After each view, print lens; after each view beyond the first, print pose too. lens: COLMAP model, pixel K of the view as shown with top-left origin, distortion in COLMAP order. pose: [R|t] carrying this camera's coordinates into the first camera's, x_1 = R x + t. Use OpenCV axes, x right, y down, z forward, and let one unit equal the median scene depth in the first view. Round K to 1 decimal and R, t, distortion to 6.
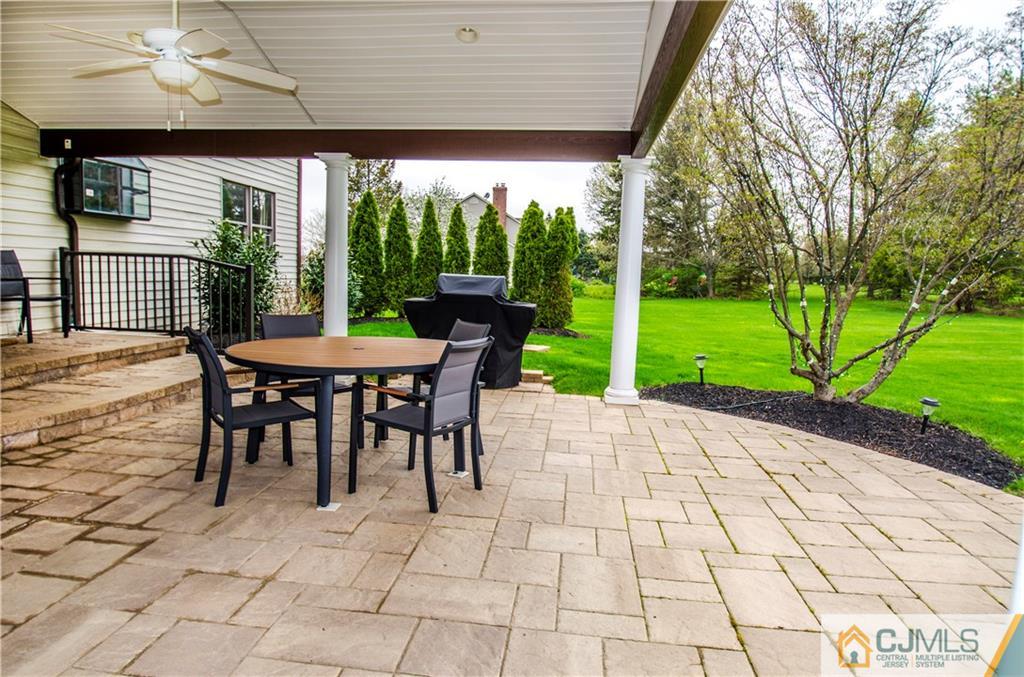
lens RADIAL K [[651.8, 0, 512.0], [0, 651.8, 338.5], [0, 0, 1]] dist [-0.006073, -0.002001]
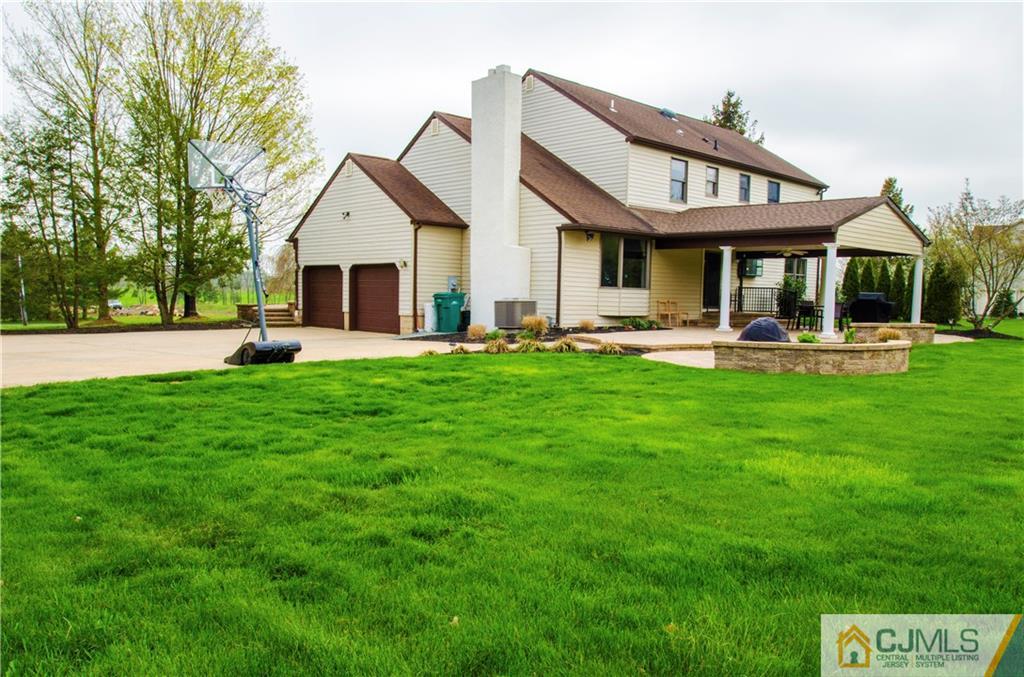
lens RADIAL K [[794.6, 0, 512.0], [0, 794.6, 338.5], [0, 0, 1]] dist [-0.000362, -0.000107]
pose [[0.757804, 0.018661, -0.652215, 1.074029], [-0.064555, 0.996831, -0.046484, 0.388275], [0.649280, 0.077330, 0.756608, -2.799994]]
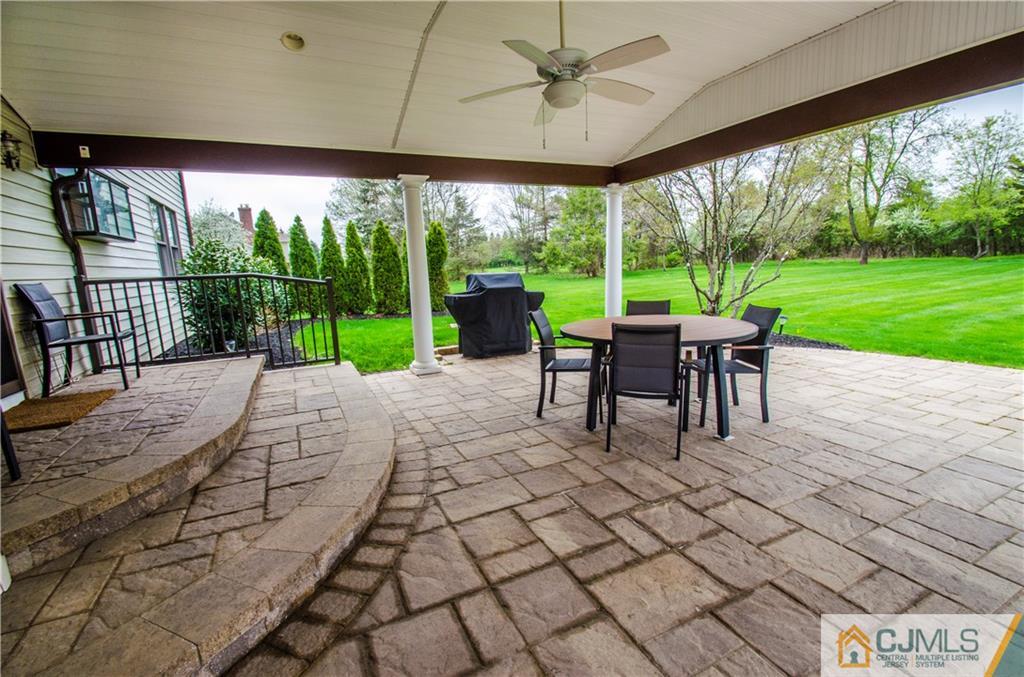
lens RADIAL K [[451.4, 0, 512.0], [0, 451.4, 338.5], [0, 0, 1]] dist [-0.001992, -0.000366]
pose [[0.843344, -0.152092, 0.515402, -0.541120], [0.123550, 0.988296, 0.089478, -0.043464], [-0.522979, -0.011783, 0.852264, 0.204711]]
